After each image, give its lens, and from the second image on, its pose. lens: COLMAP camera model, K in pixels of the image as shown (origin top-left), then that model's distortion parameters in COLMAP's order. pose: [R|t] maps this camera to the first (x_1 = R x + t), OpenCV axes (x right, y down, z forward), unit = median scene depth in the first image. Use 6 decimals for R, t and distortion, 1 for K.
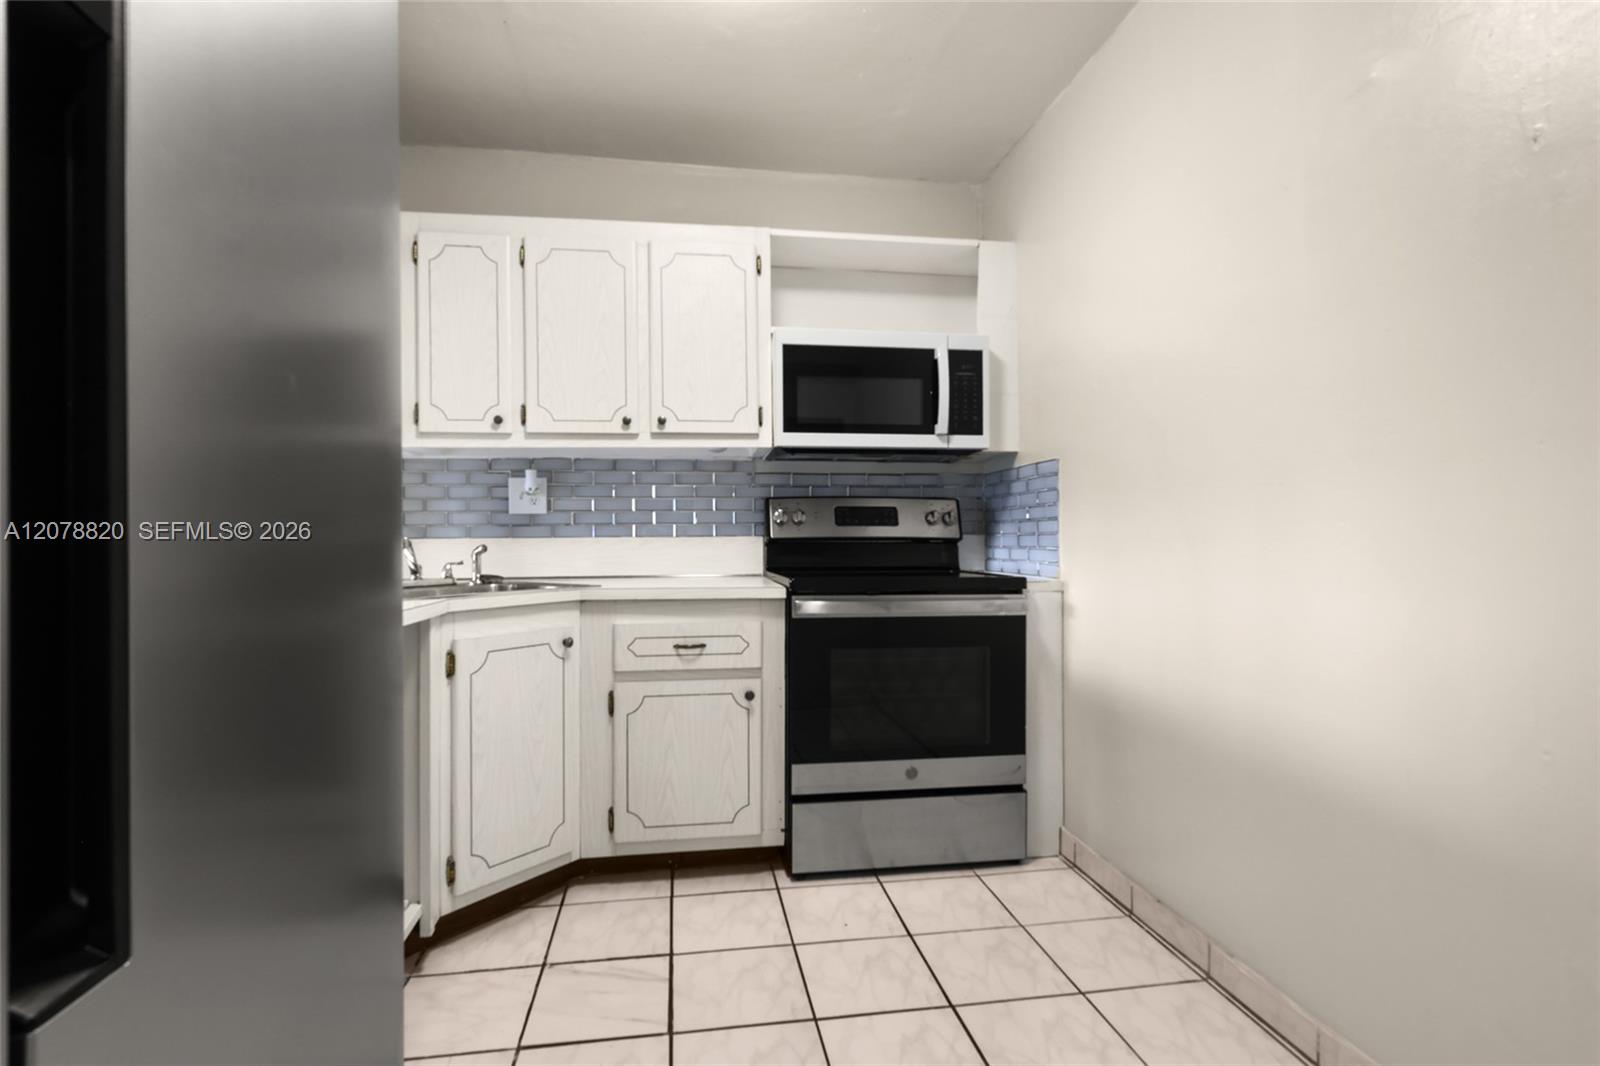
lens RADIAL K [[774.2, 0, 810.6], [0, 774.2, 531.7], [0, 0, 1]] dist [0.002660, -0.000219]
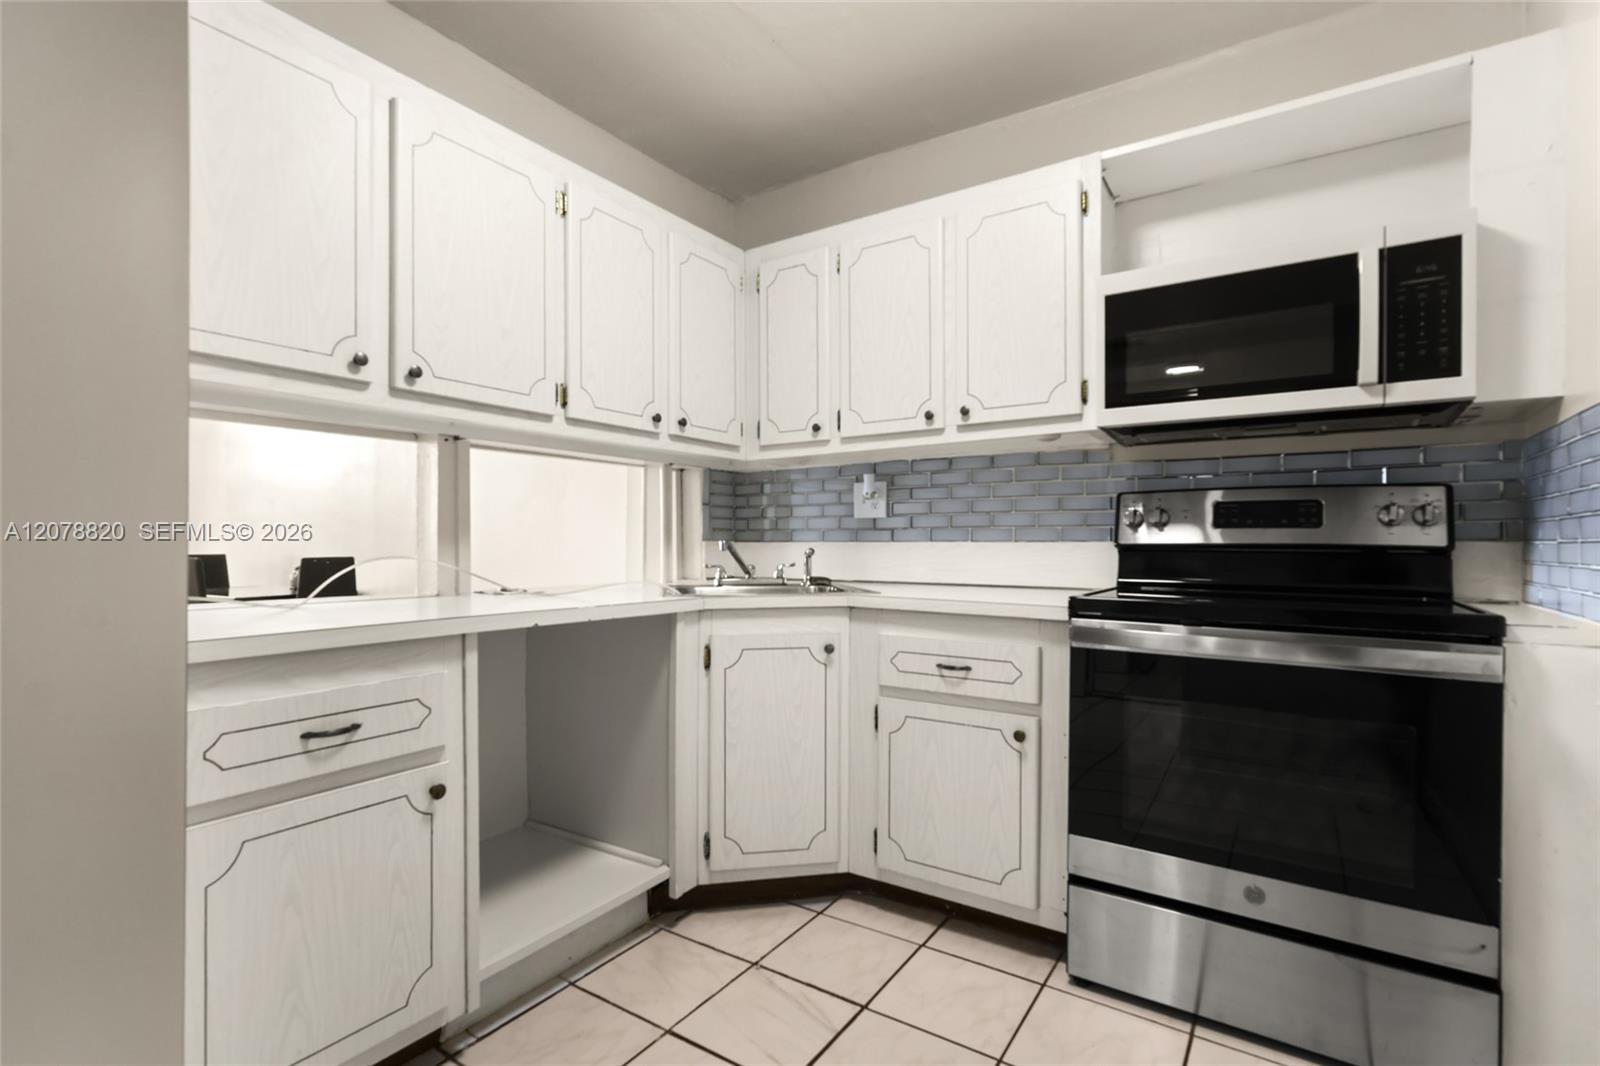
lens RADIAL K [[774.2, 0, 799.1], [0, 774.2, 540.4], [0, 0, 1]] dist [0.002660, -0.000219]
pose [[0.726406, 0.005301, -0.687246, 0.291240], [-0.000263, 0.999972, 0.007436, -0.001371], [0.687266, -0.005221, 0.726387, 0.229161]]
